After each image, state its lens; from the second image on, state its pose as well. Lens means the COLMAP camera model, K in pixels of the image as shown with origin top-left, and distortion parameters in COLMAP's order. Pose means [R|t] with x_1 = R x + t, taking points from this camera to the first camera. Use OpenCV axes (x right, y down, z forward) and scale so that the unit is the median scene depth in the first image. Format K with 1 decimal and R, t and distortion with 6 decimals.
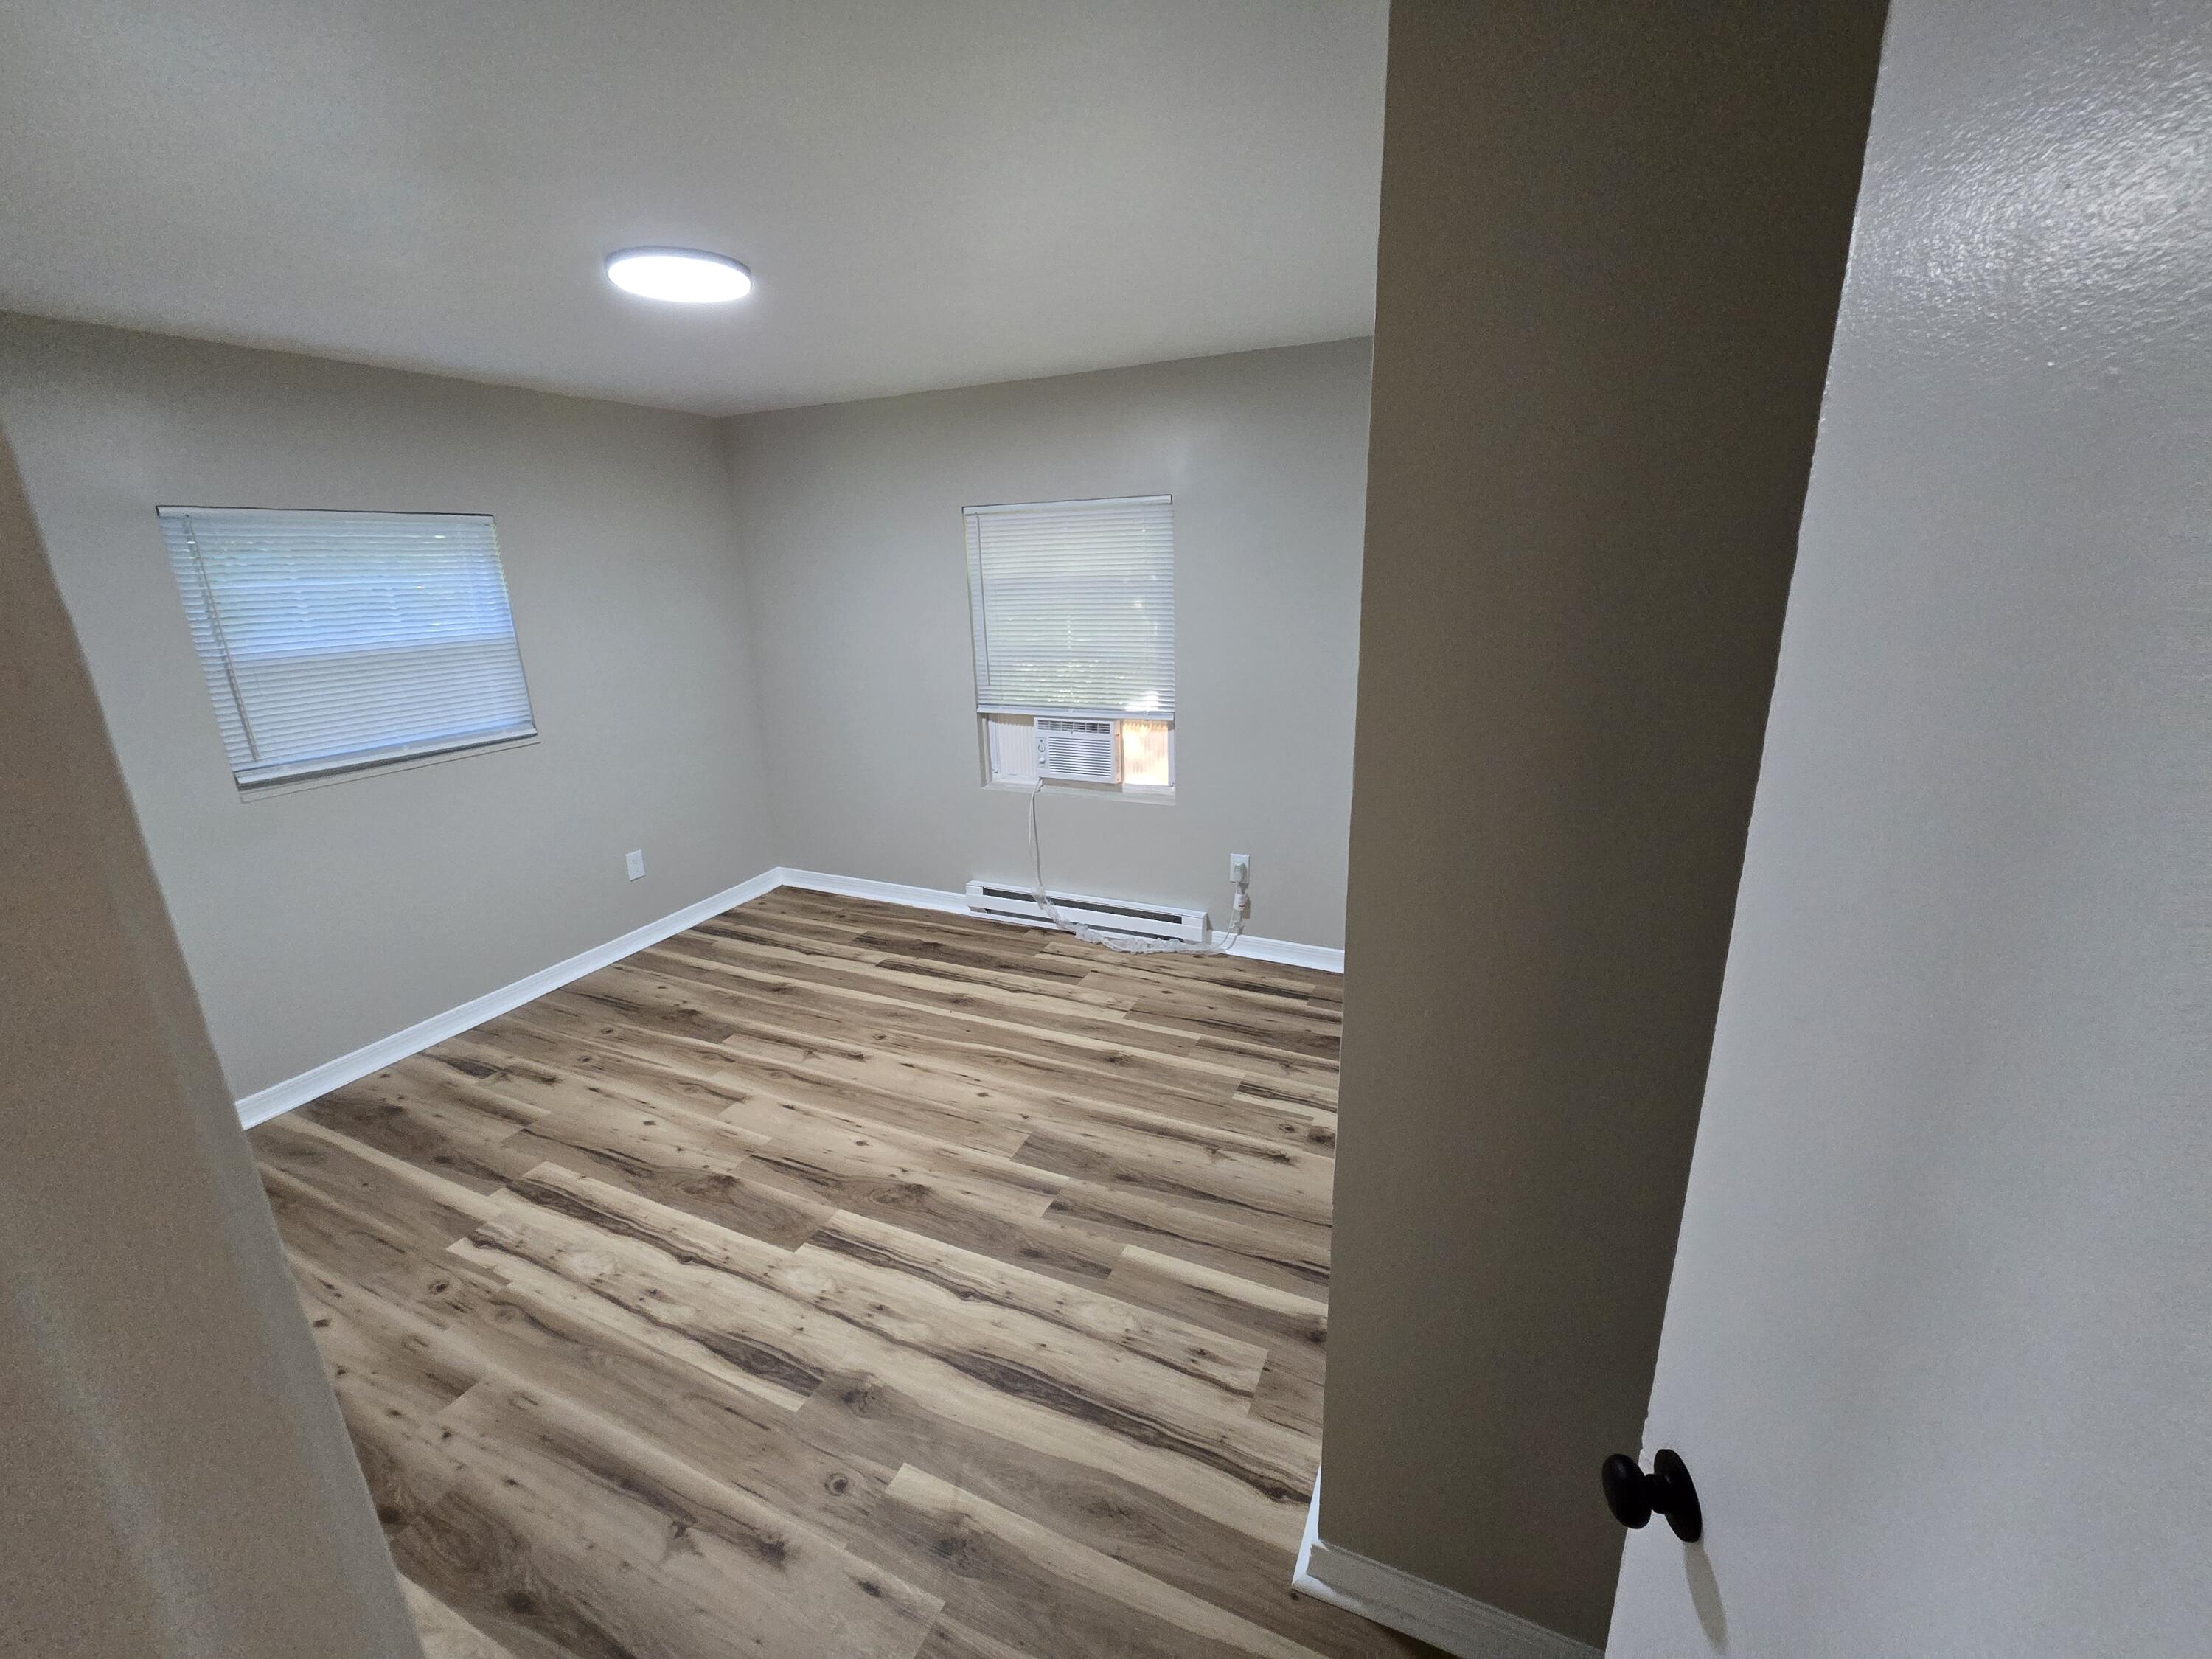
lens RADIAL K [[902.0, 0, 1124.9], [0, 902.0, 855.8], [0, 0, 1]] dist [-0.000292, -0.001407]
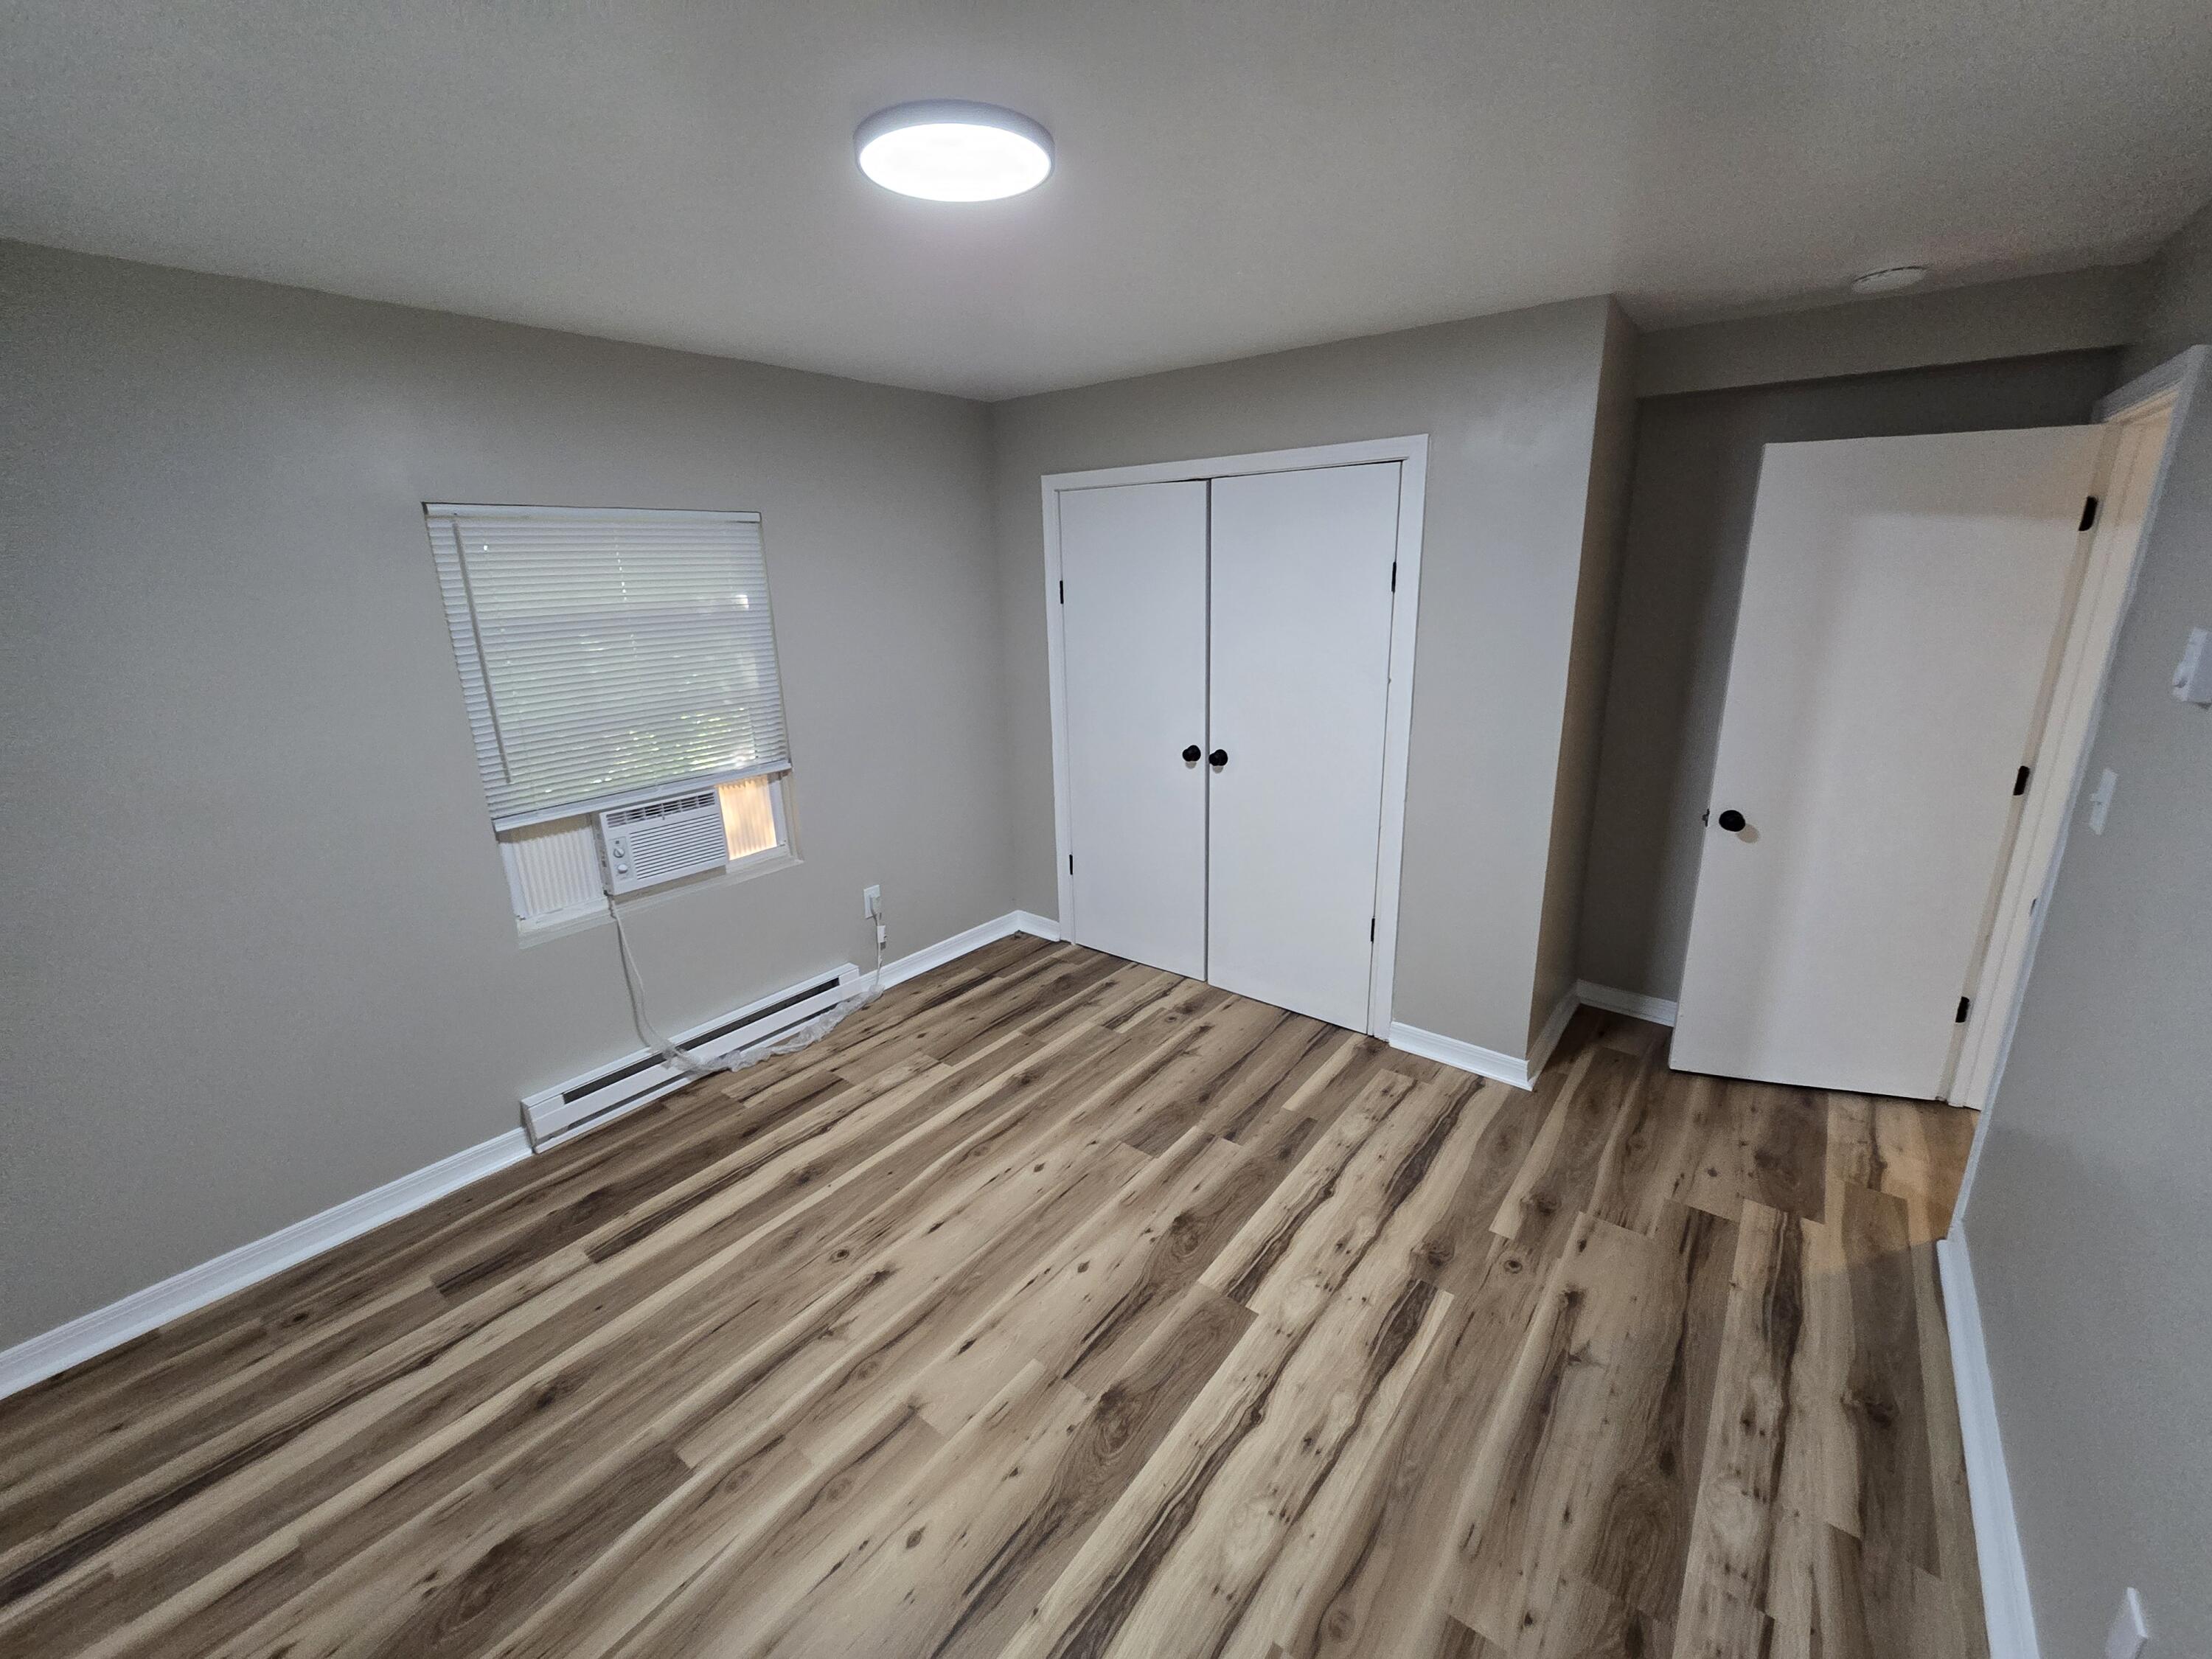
lens RADIAL K [[902.0, 0, 1101.9], [0, 902.0, 851.4], [0, 0, 1]] dist [-0.000292, -0.001407]
pose [[0.234735, -0.273226, 0.932871, -0.966531], [0.322216, 0.927297, 0.190515, -0.193195], [-0.917102, 0.255866, 0.305707, 0.632986]]
